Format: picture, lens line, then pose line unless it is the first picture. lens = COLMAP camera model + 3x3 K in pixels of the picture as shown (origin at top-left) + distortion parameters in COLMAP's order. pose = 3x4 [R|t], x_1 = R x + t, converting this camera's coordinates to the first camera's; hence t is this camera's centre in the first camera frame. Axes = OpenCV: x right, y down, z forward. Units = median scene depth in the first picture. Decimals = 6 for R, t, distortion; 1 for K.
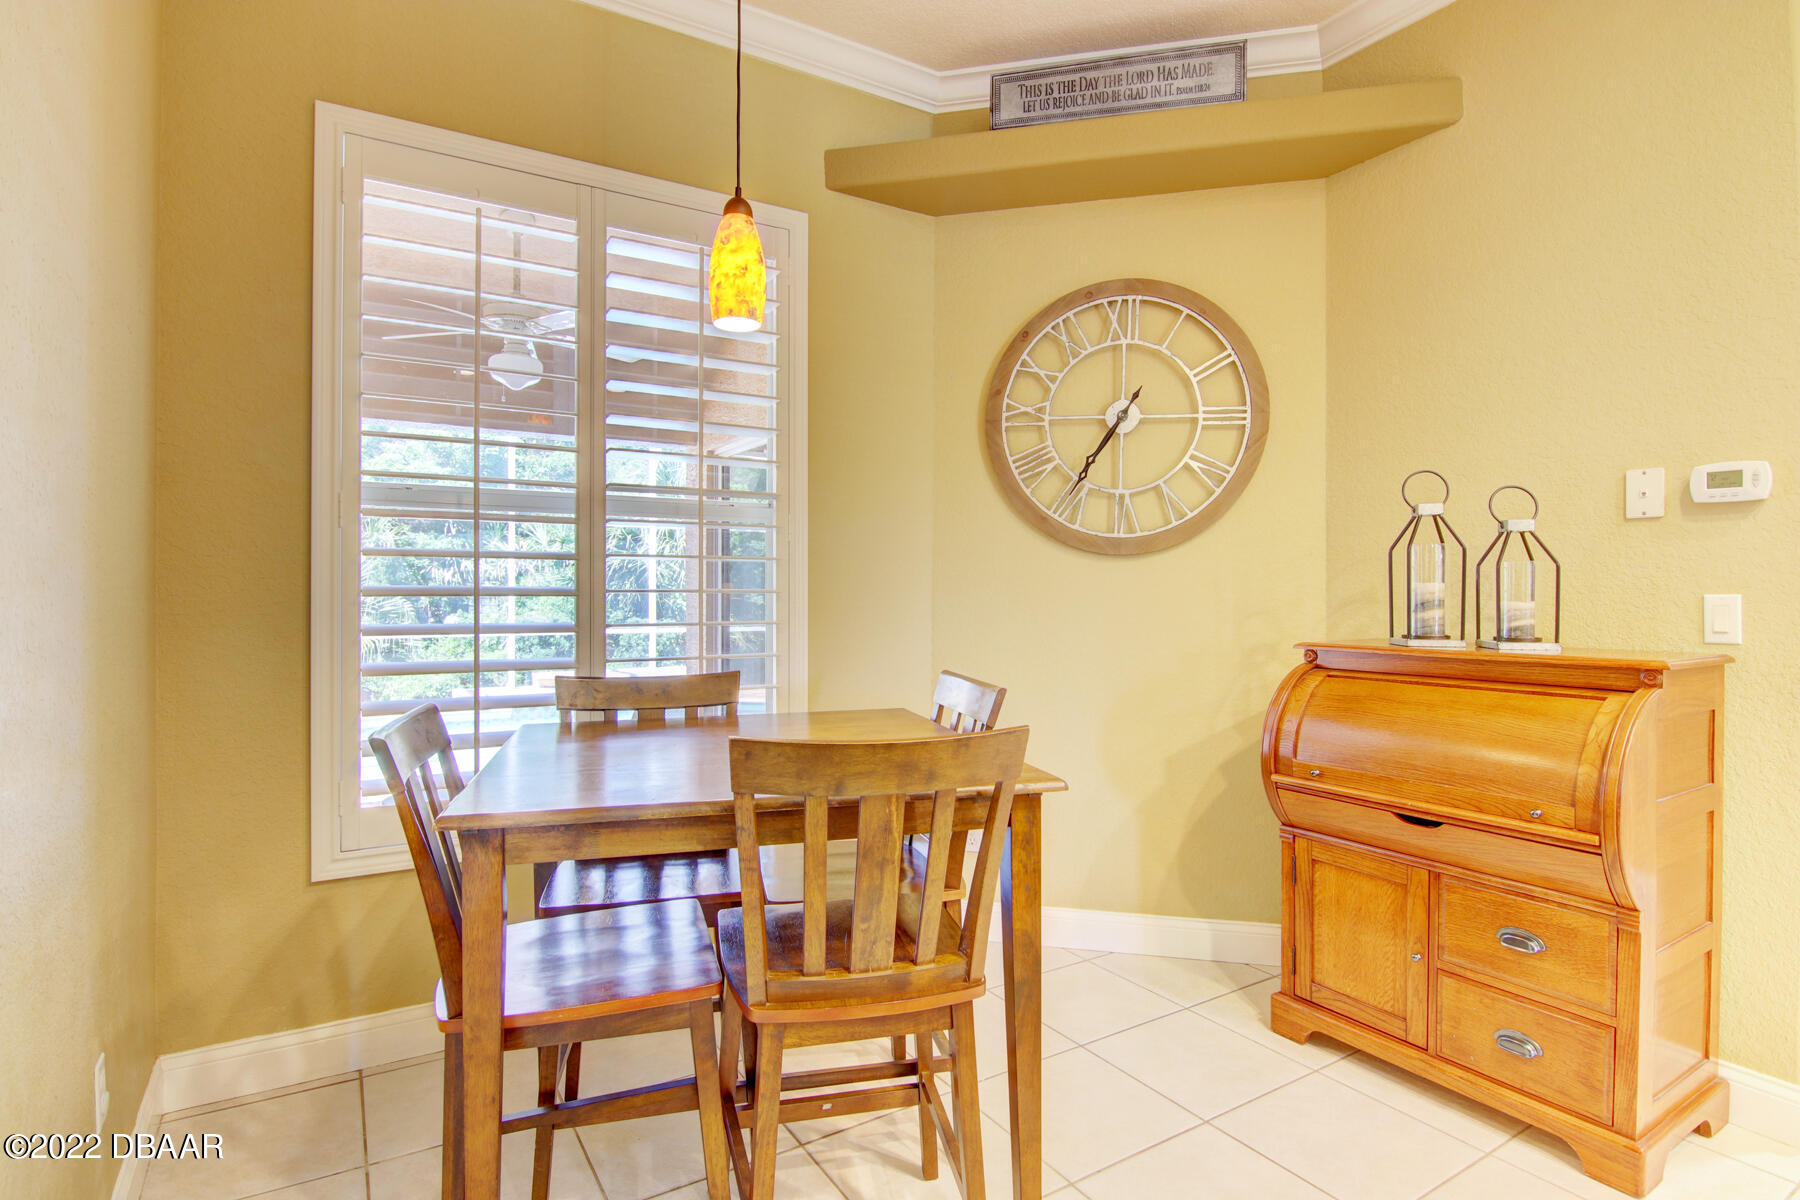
lens RADIAL K [[911.1, 0, 893.1], [0, 911.1, 592.4], [0, 0, 1]] dist [-0.007258, -0.010280]
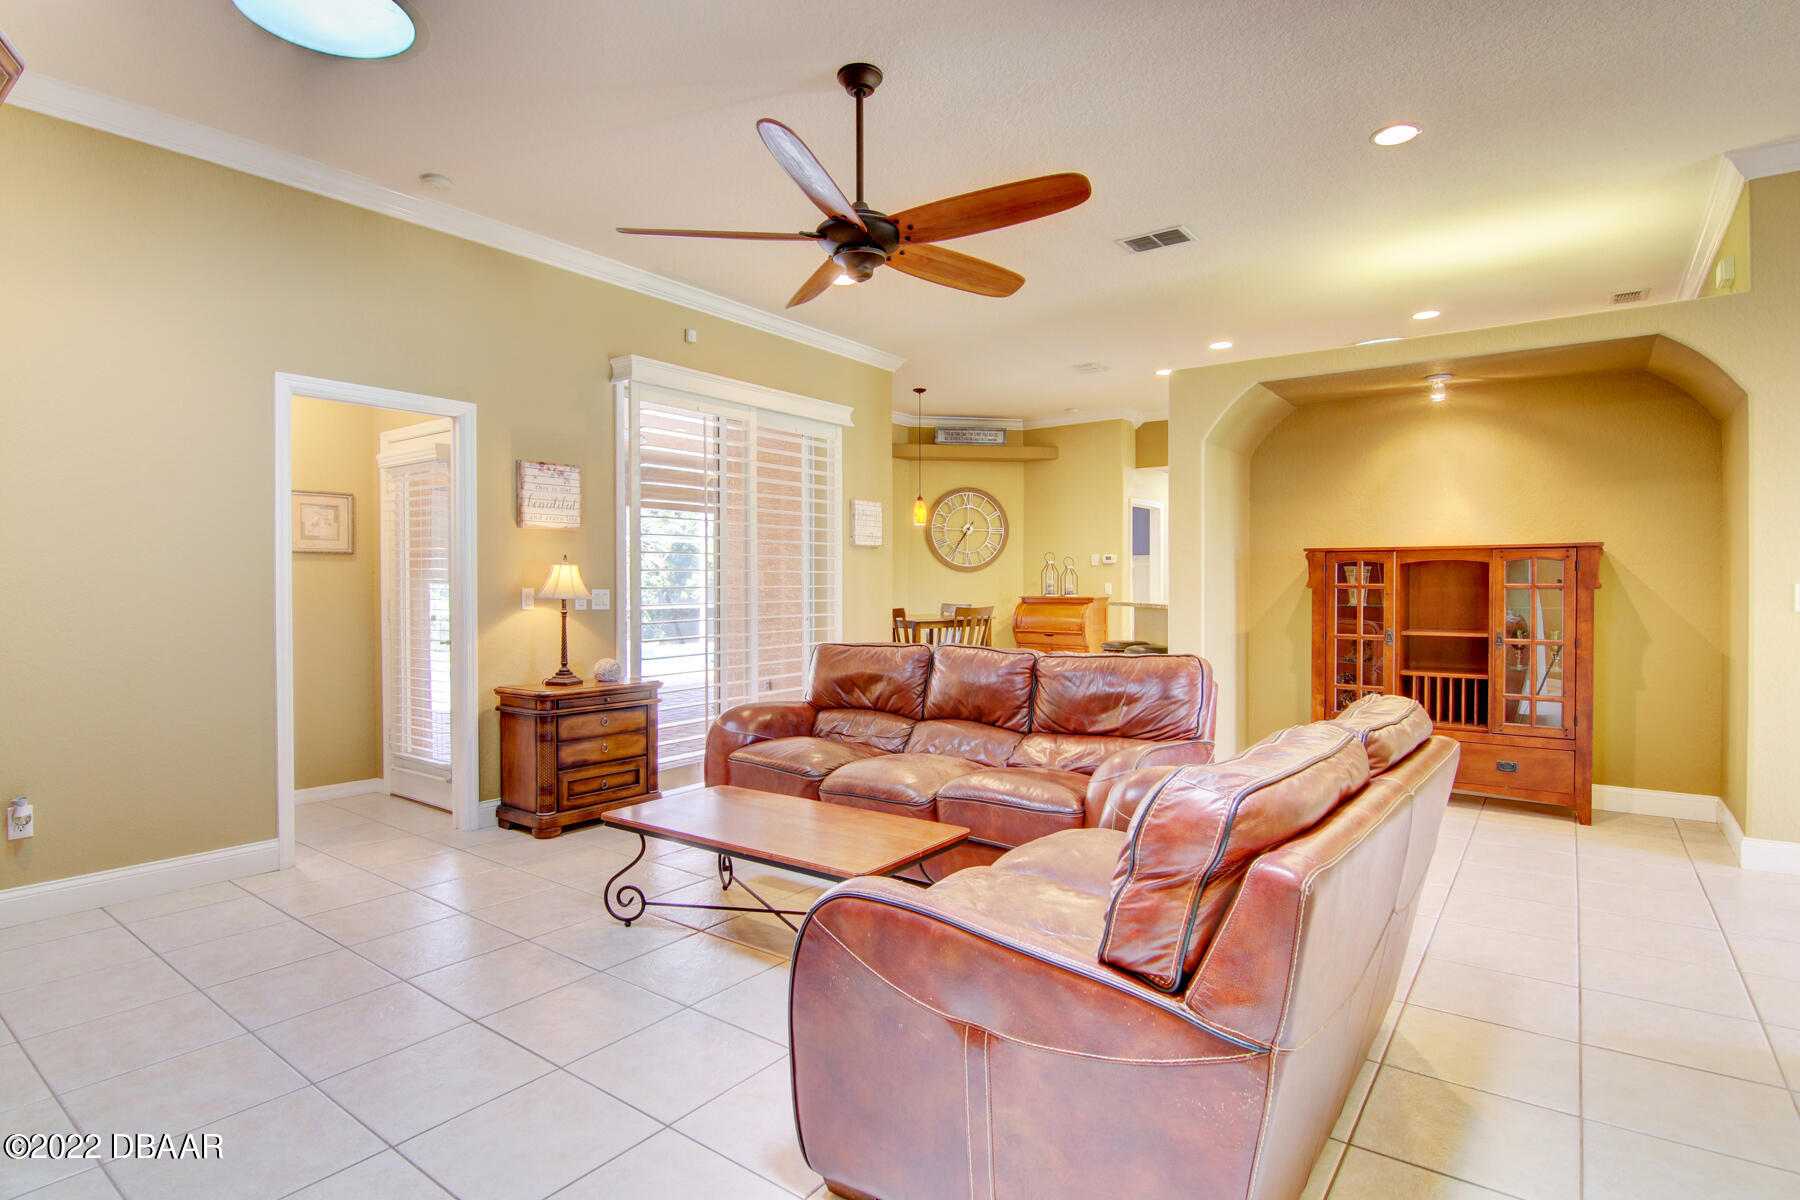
lens RADIAL K [[911.1, 0, 893.1], [0, 911.1, 592.4], [0, 0, 1]] dist [-0.007258, -0.010280]
pose [[0.928540, -0.005400, 0.371193, -1.374259], [0.001359, 0.999937, 0.011147, -0.004376], [-0.371230, -0.009846, 0.928489, -2.199621]]
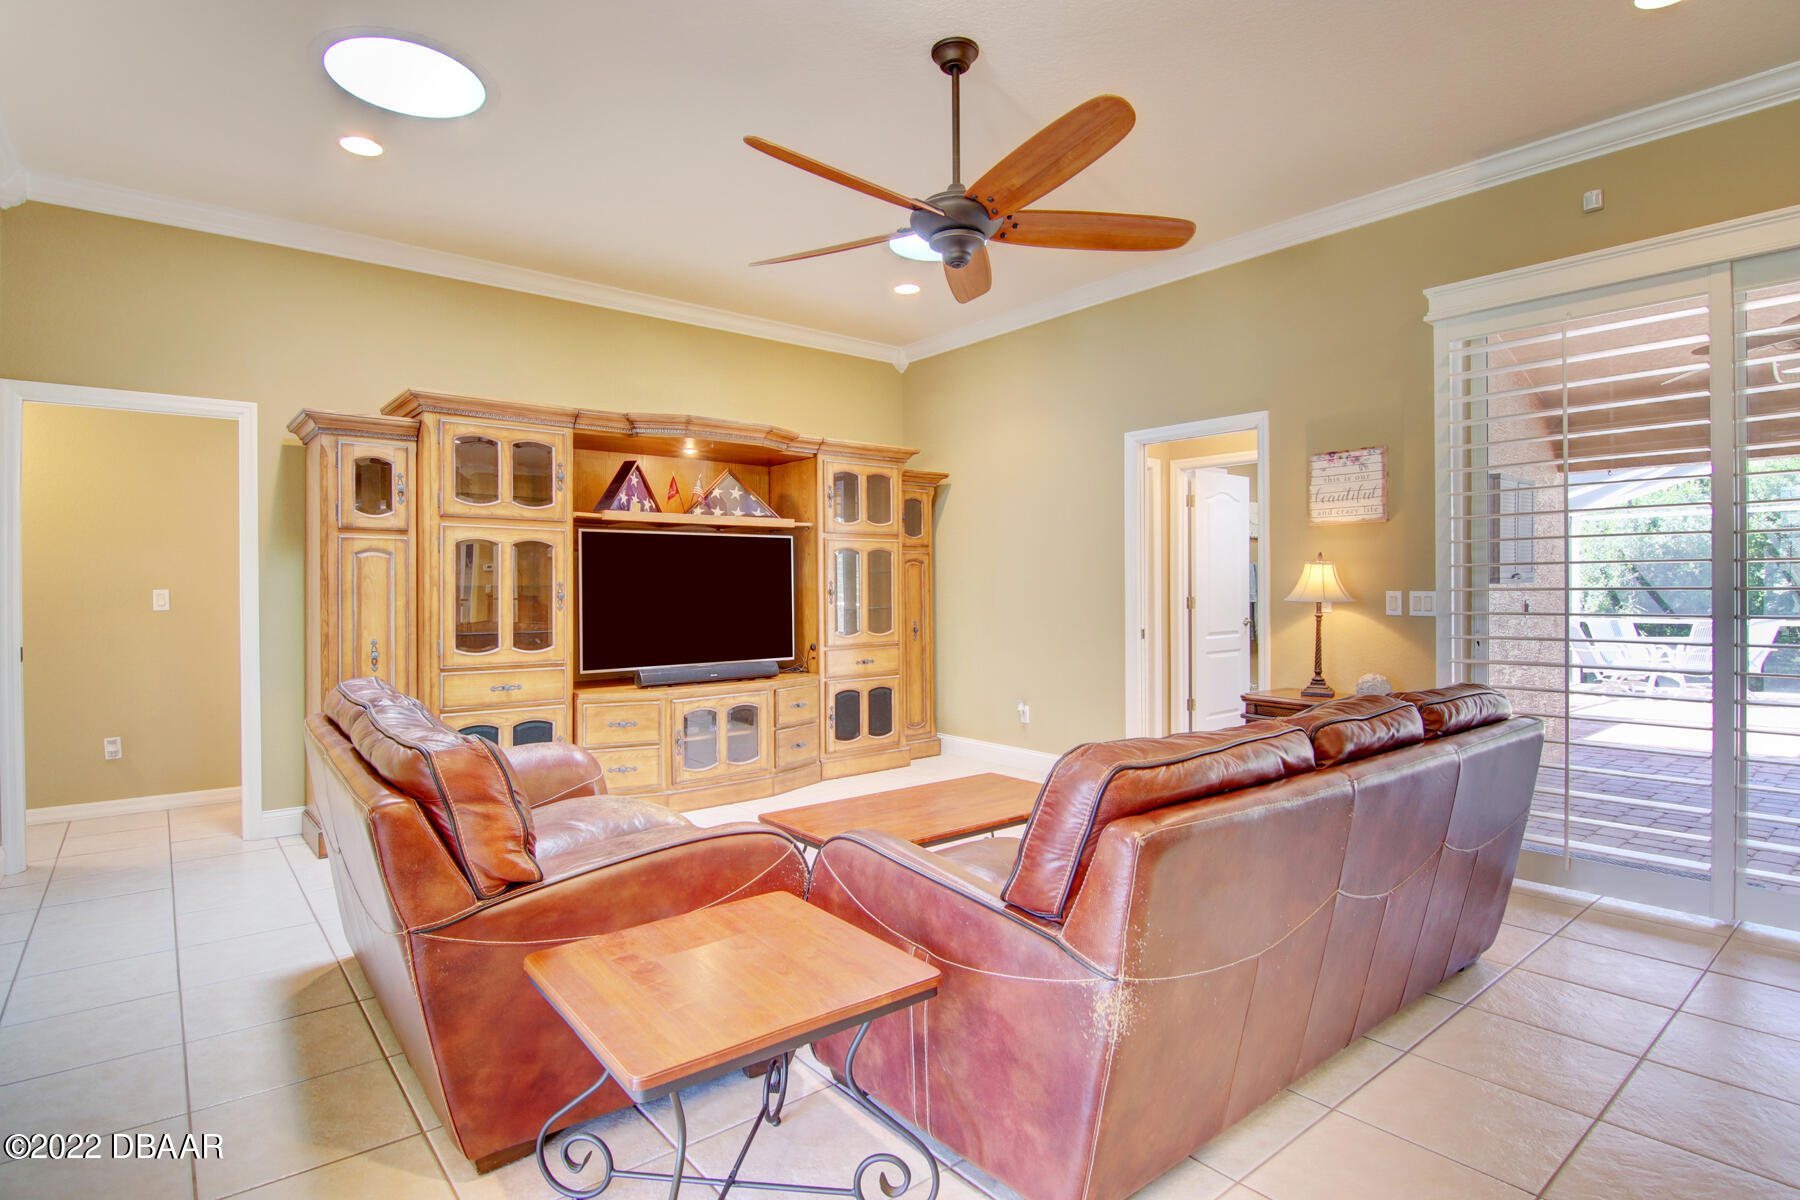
lens RADIAL K [[911.1, 0, 893.1], [0, 911.1, 592.4], [0, 0, 1]] dist [-0.007258, -0.010280]
pose [[0.136018, 0.004173, -0.990698, 0.158356], [0.006307, 0.999967, 0.005078, -0.001073], [0.990686, -0.006939, 0.135987, -1.297835]]
